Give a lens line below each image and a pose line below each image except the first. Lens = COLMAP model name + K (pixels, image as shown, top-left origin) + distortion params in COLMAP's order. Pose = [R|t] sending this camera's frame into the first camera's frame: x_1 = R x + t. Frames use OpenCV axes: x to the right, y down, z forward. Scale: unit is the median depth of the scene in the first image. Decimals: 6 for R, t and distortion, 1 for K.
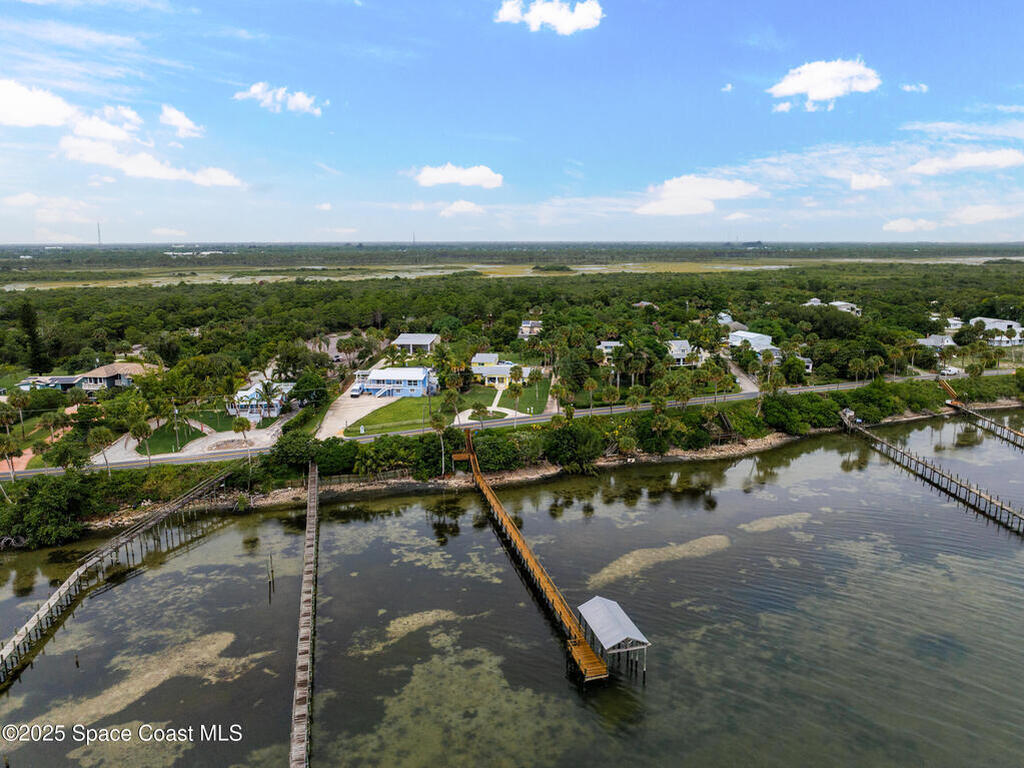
lens RADIAL K [[731.5, 0, 514.9], [0, 731.5, 383.8], [0, 0, 1]] dist [-0.027035, 0.009173]
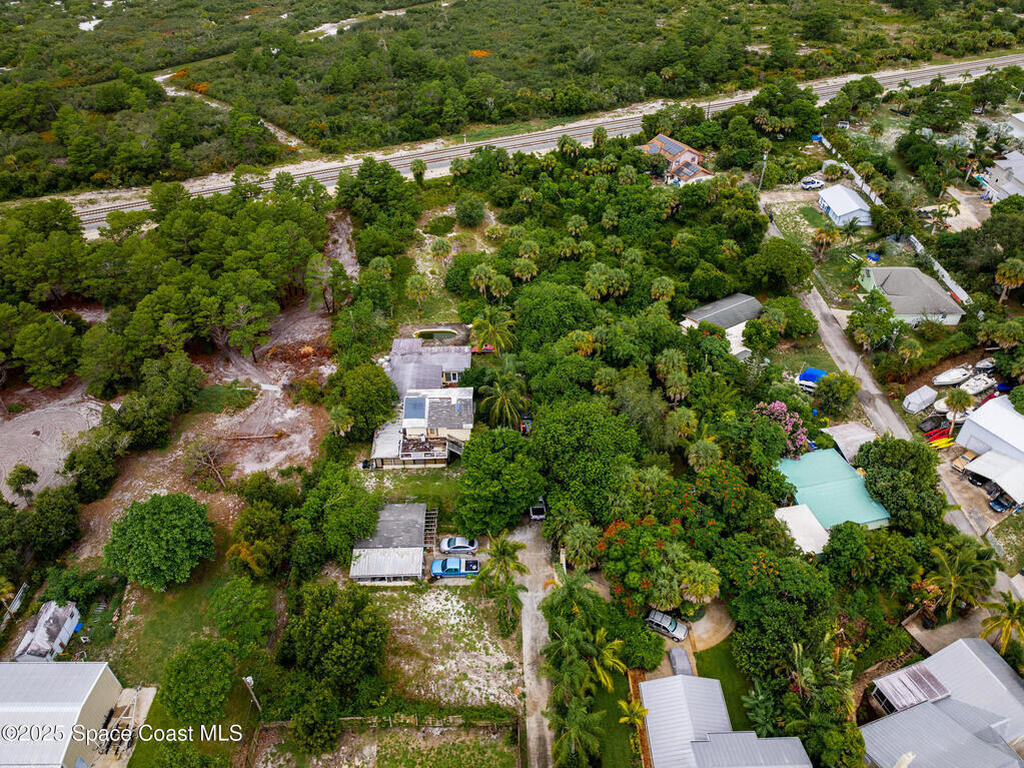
lens RADIAL K [[724.9, 0, 515.9], [0, 724.9, 381.3], [0, 0, 1]] dist [-0.037184, 0.025947]
pose [[0.992572, -0.076792, 0.094363, 0.041555], [0.024406, 0.885539, 0.463923, -0.332564], [-0.119188, -0.458174, 0.880835, 0.914954]]
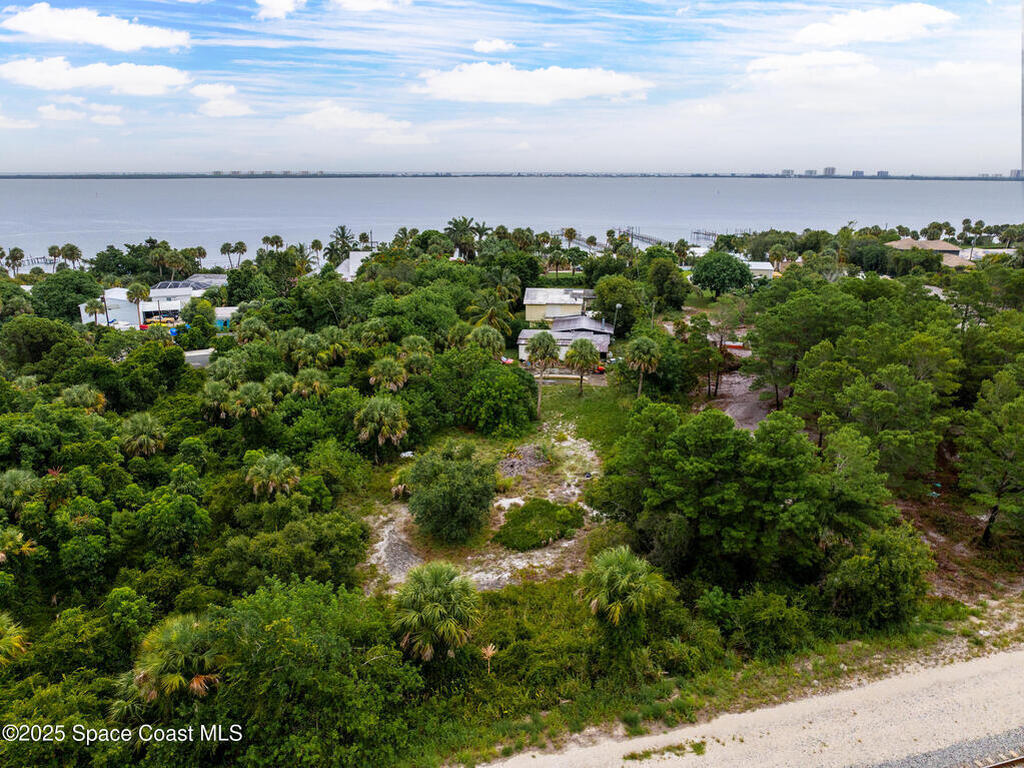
lens RADIAL K [[724.9, 0, 515.9], [0, 724.9, 381.3], [0, 0, 1]] dist [-0.037184, 0.025947]
pose [[-0.999556, -0.008896, 0.028424, 0.048275], [0.005193, 0.887679, 0.460433, -0.301108], [-0.029328, 0.460376, -0.887239, 1.829090]]
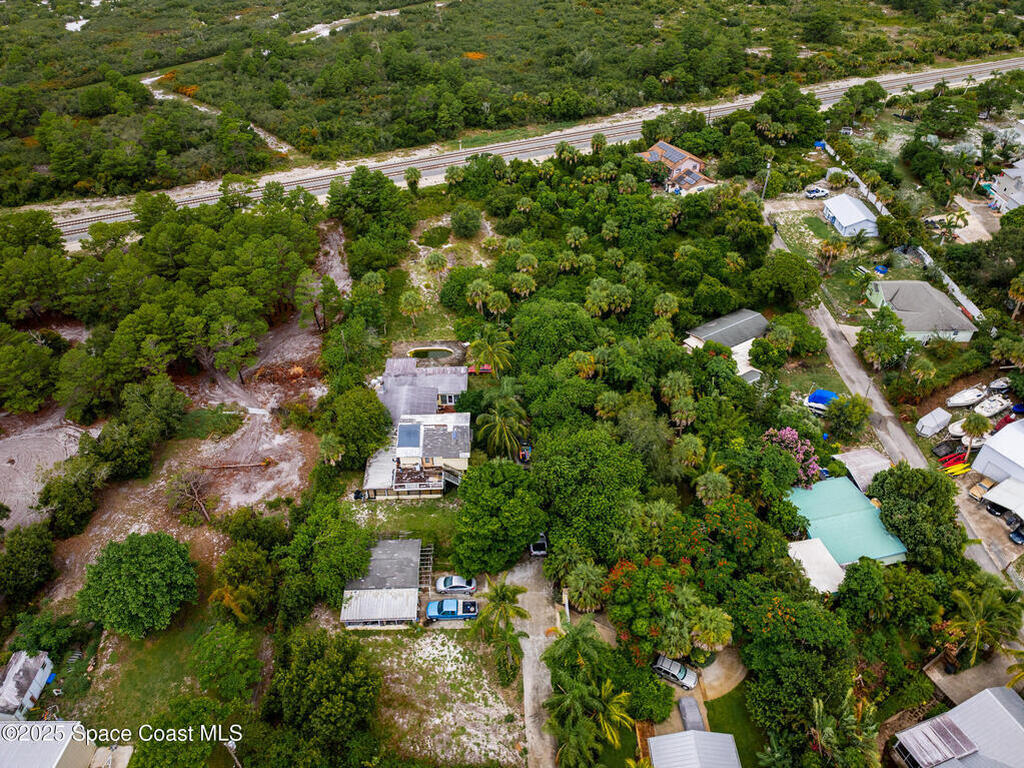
lens RADIAL K [[724.9, 0, 515.9], [0, 724.9, 381.3], [0, 0, 1]] dist [-0.037184, 0.025947]
pose [[0.991766, -0.078436, 0.101233, 0.042309], [0.022315, 0.884237, 0.466505, -0.338020], [-0.126105, -0.460405, 0.878706, 0.941180]]
